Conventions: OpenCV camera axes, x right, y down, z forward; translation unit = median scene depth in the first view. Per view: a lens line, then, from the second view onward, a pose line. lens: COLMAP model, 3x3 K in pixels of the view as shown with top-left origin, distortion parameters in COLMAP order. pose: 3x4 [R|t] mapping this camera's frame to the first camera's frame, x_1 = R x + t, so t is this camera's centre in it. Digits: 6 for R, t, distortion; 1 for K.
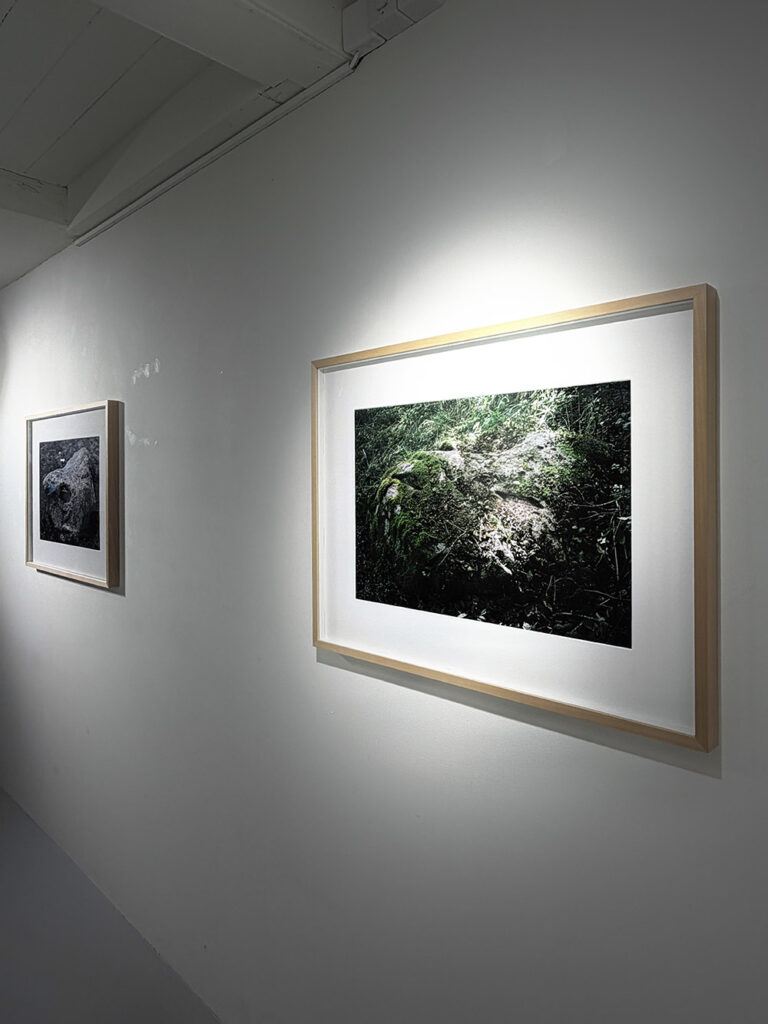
lens RADIAL K [[658.3, 0, 392.7], [0, 658.3, 496.1], [0, 0, 1]] dist [-0.021636, 0.000258]
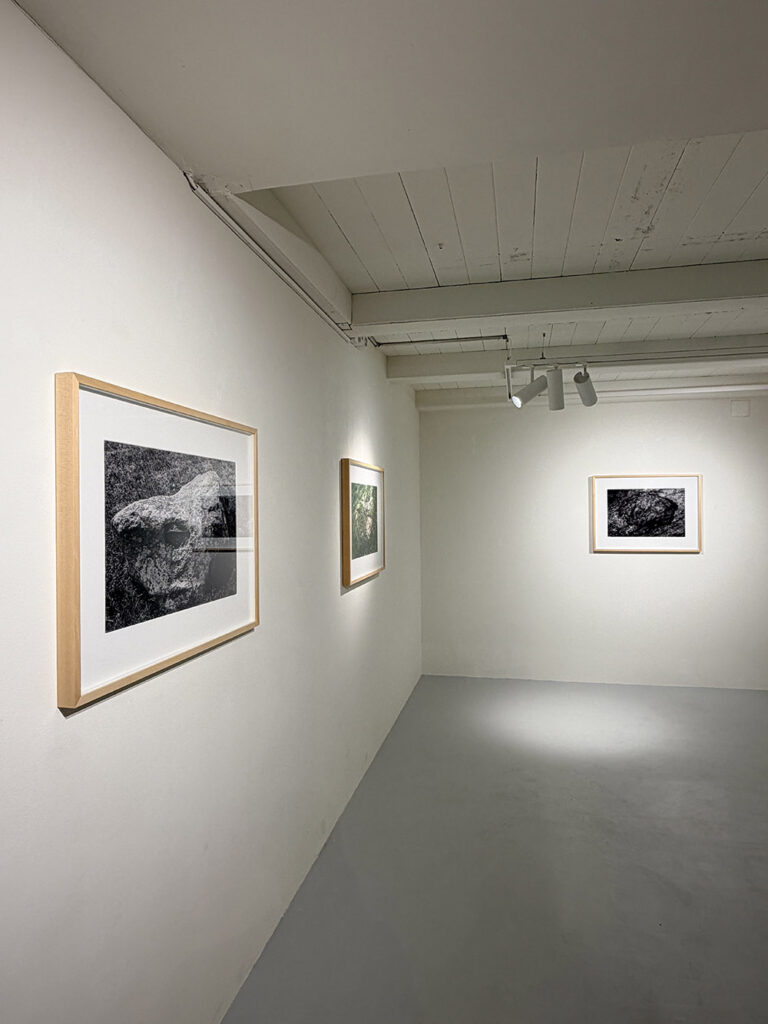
lens RADIAL K [[600.1, 0, 385.0], [0, 600.1, 509.8], [0, 0, 1]] dist [-0.002449, -0.000162]
pose [[-0.521193, -0.000478, 0.853439, -1.140687], [0.022570, 0.999642, 0.014344, -0.032875], [-0.853140, 0.026738, -0.520996, 1.154742]]
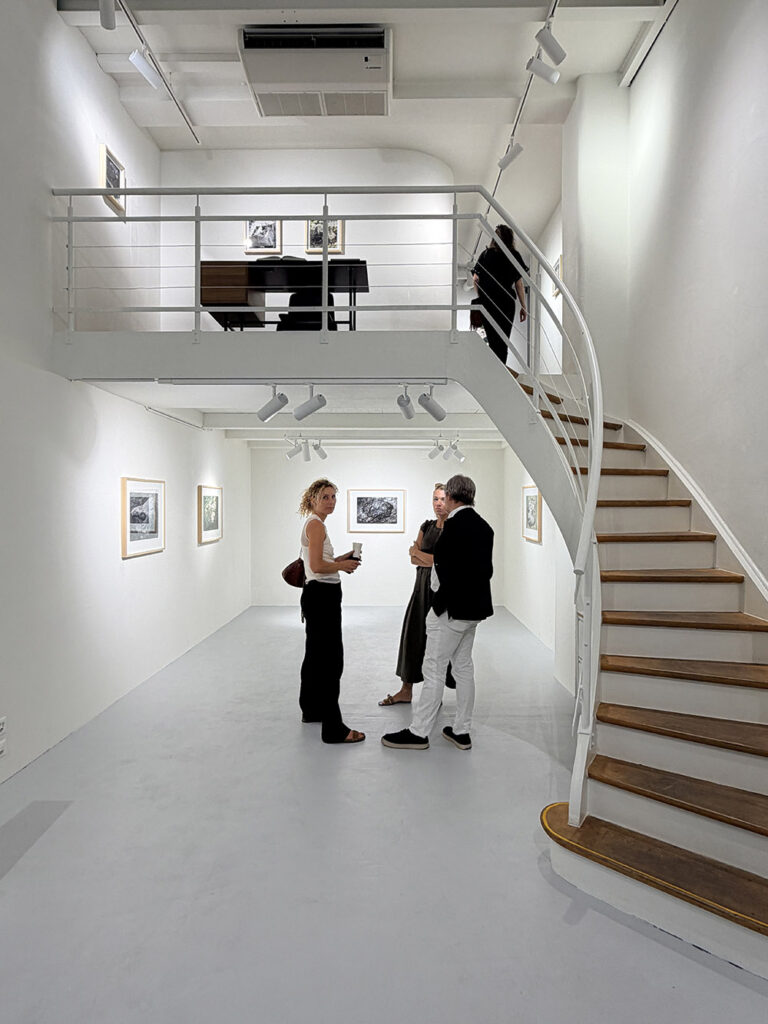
lens RADIAL K [[625.3, 0, 383.2], [0, 625.3, 511.2], [0, 0, 1]] dist [0.002086, 0.000107]
pose [[-0.675640, -0.014493, 0.737090, -2.626689], [0.010596, 0.999513, 0.029366, -0.077671], [-0.737156, 0.027651, -0.675157, 1.851567]]
